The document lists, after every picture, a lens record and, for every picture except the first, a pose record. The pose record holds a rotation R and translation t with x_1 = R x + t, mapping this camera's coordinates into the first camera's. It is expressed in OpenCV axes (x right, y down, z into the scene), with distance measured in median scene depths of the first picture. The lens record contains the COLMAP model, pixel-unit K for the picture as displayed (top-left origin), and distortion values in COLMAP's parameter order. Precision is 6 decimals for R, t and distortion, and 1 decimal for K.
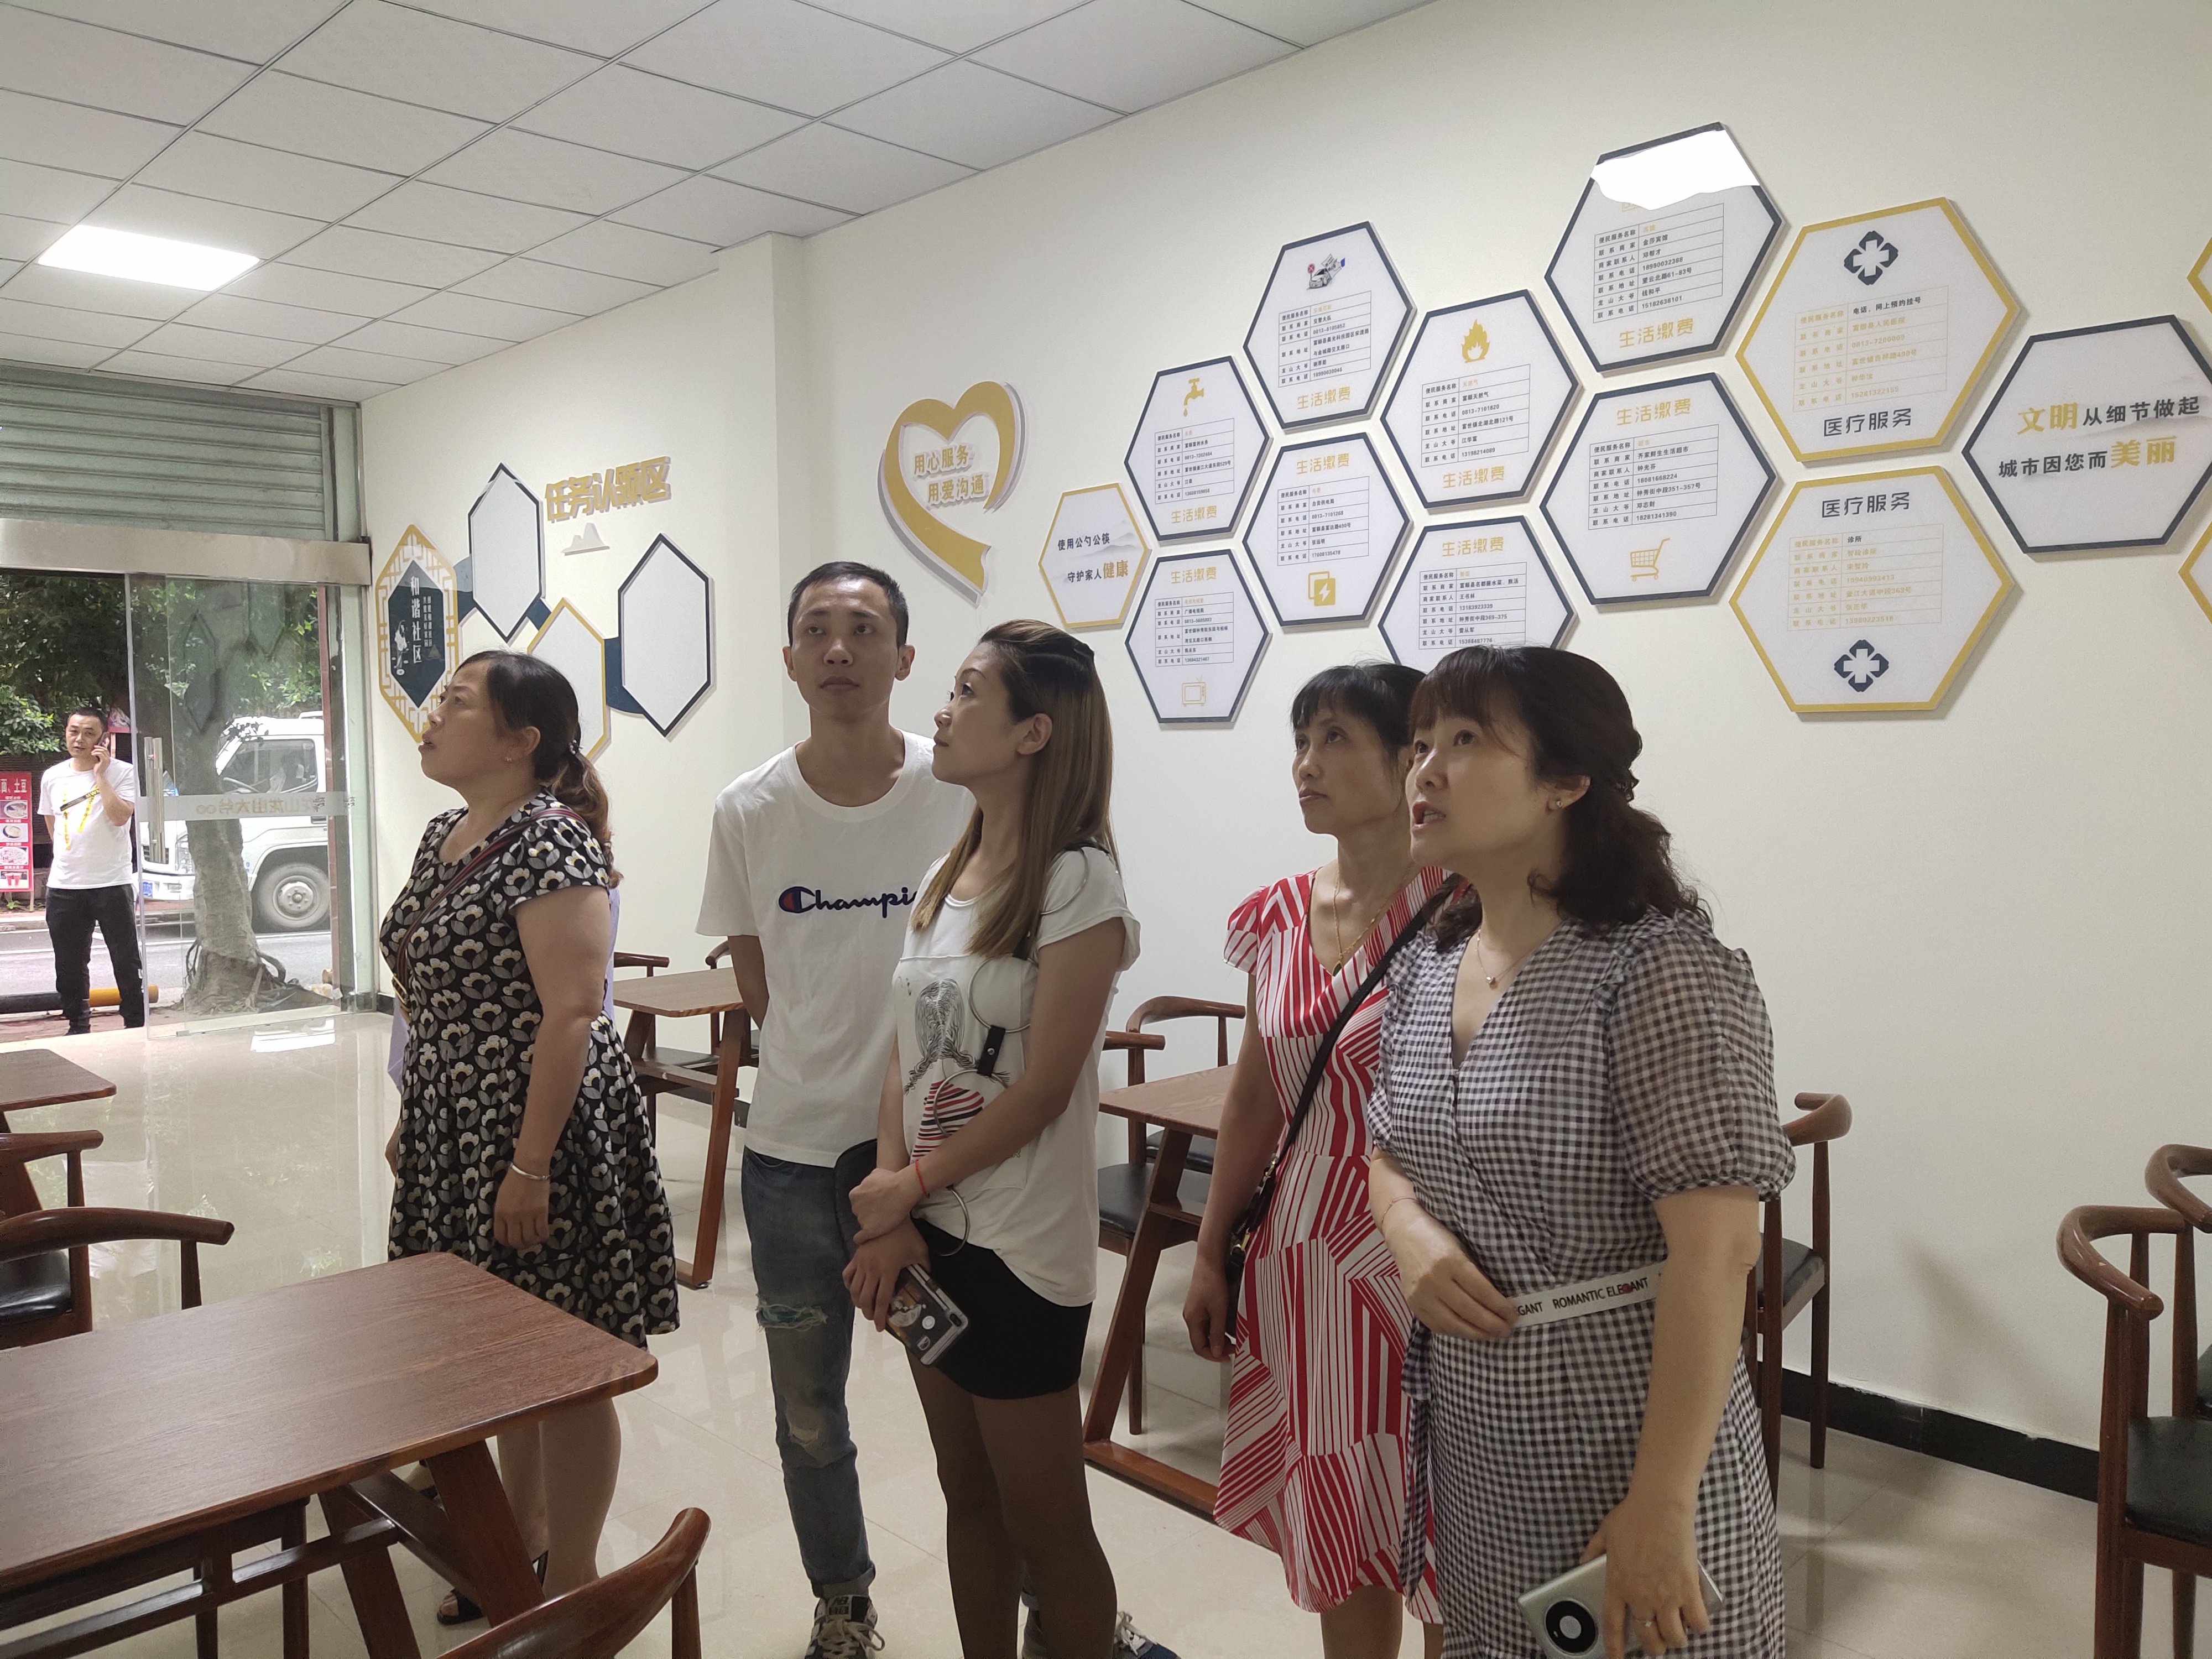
lens RADIAL K [[1683.5, 0, 1063.0], [0, 1683.5, 824.3], [0, 0, 1]] dist [-0.005975, -0.005399]
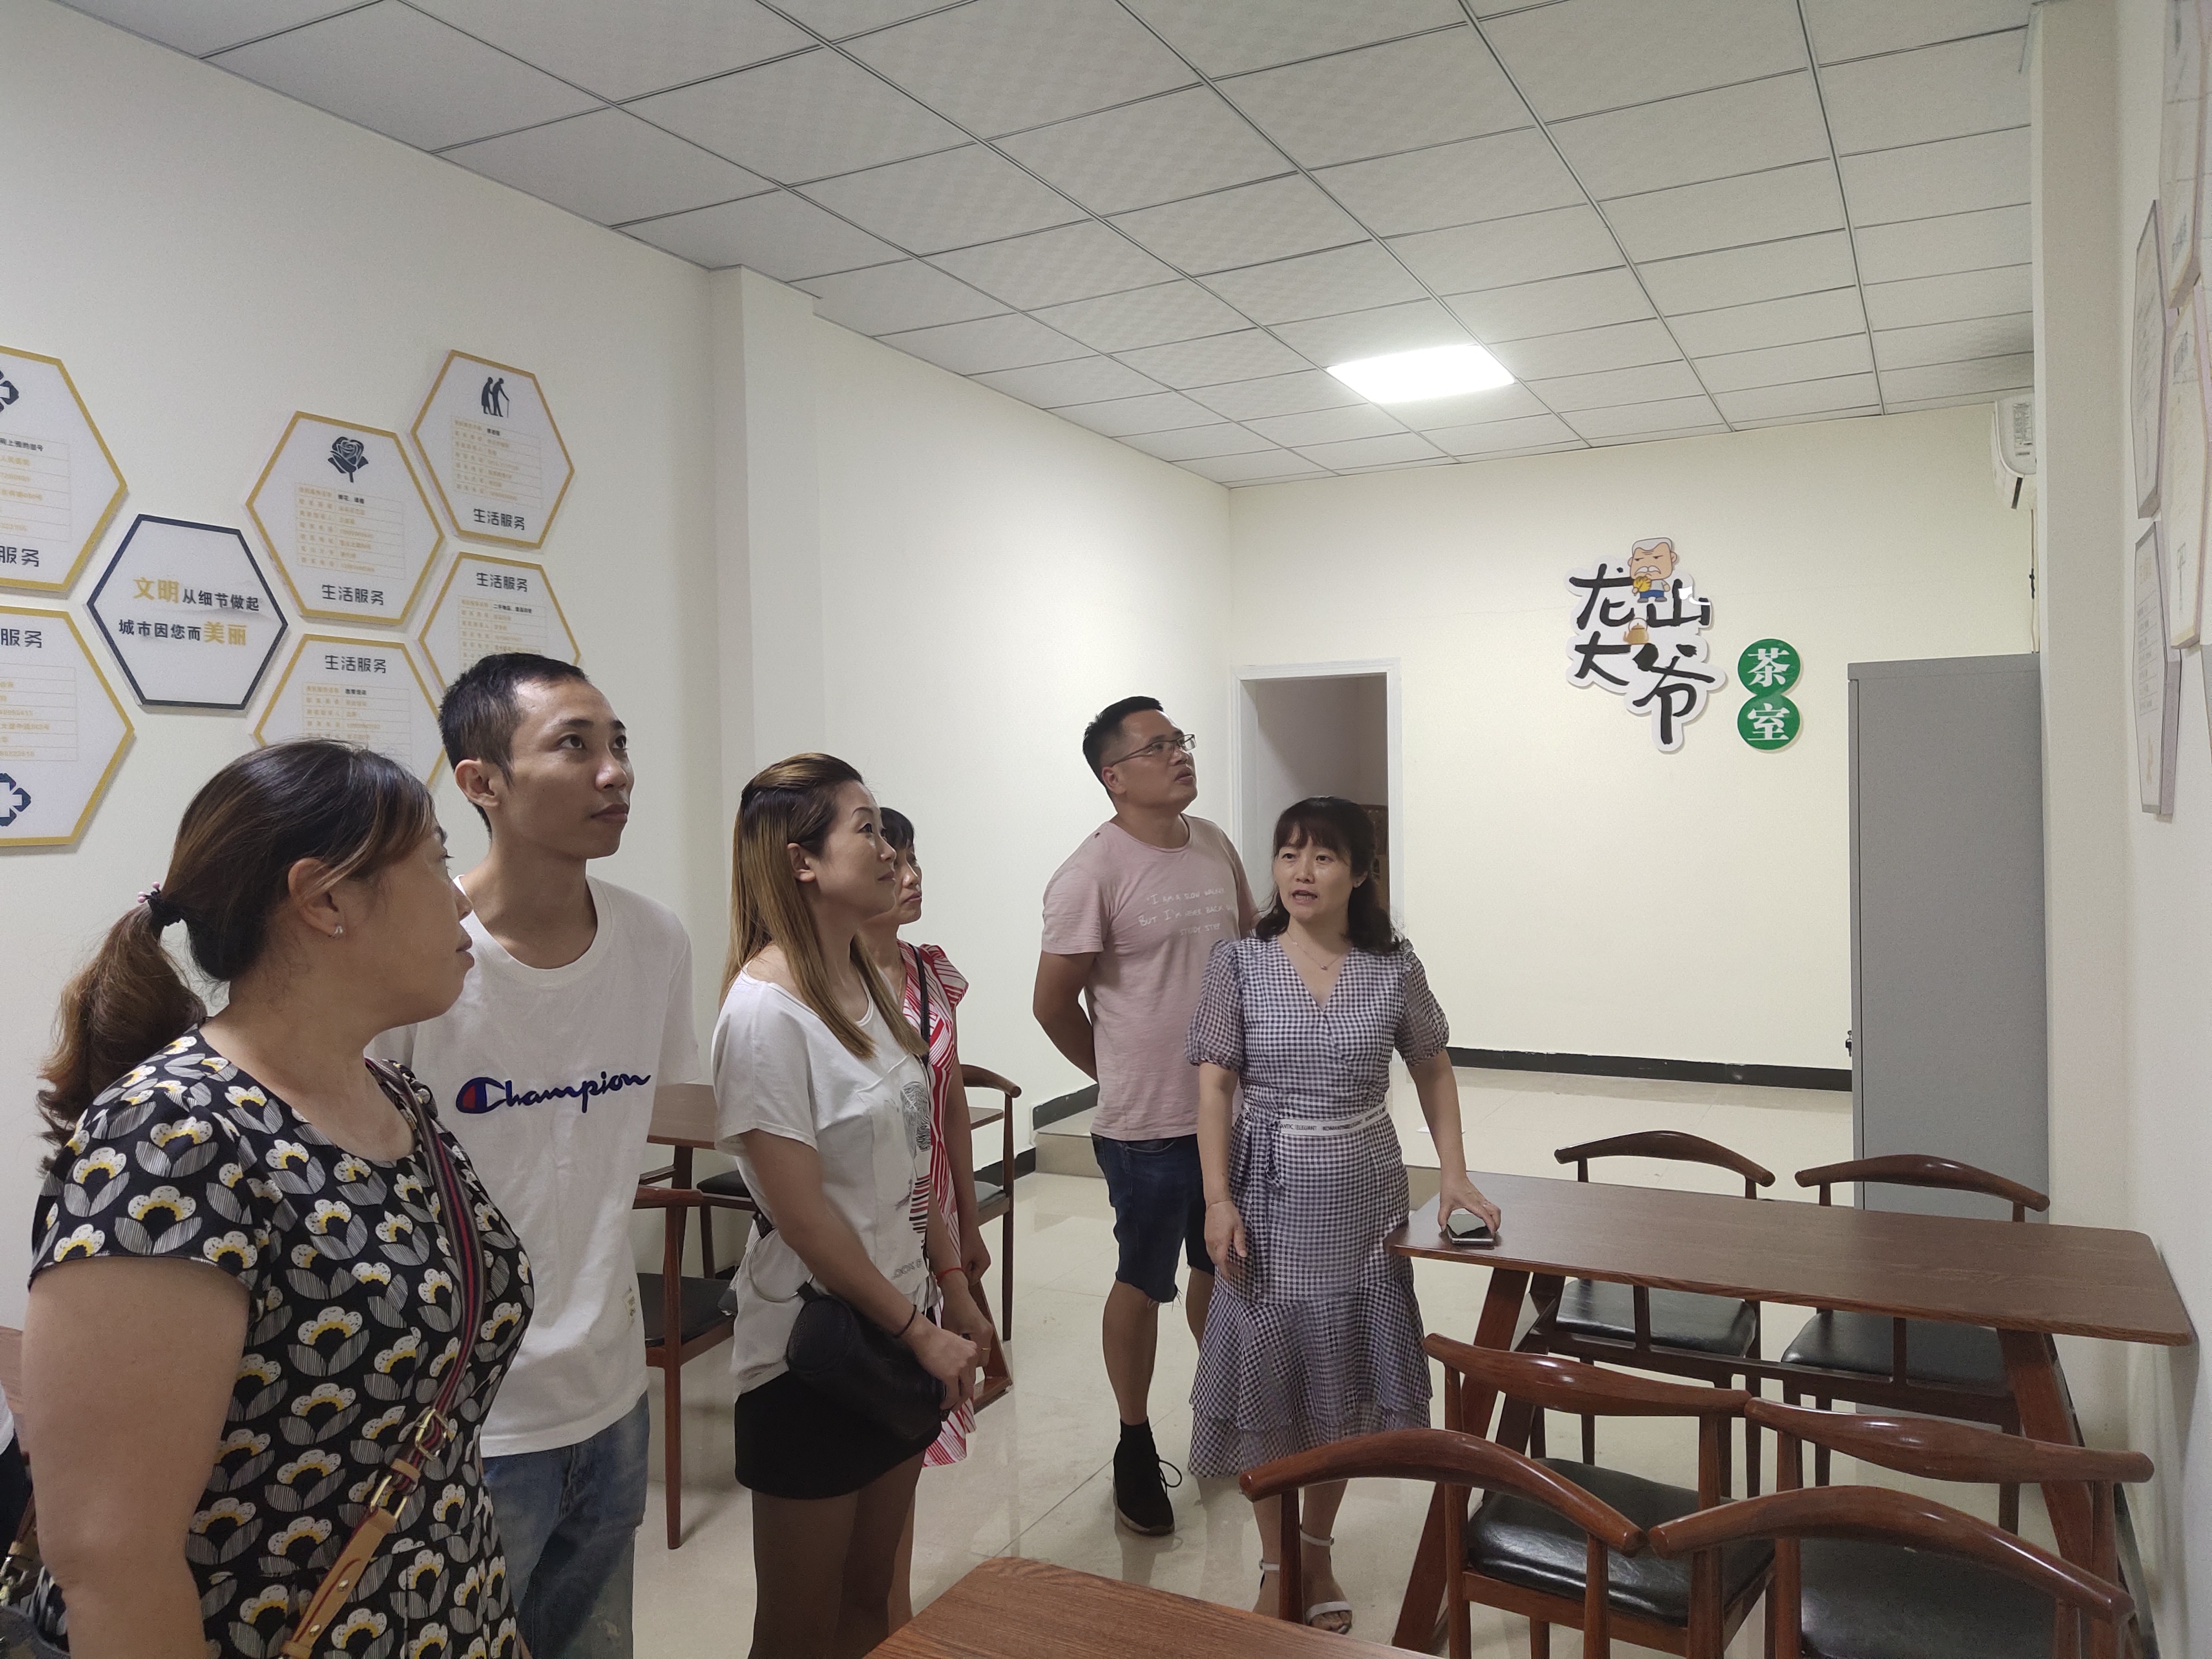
lens RADIAL K [[1683.5, 0, 1063.0], [0, 1683.5, 824.3], [0, 0, 1]] dist [-0.005975, -0.005399]
pose [[-0.299132, 0.016341, 0.954072, -0.690451], [0.086895, 0.996165, 0.010182, -0.039492], [-0.950247, 0.085950, -0.299405, 0.765248]]
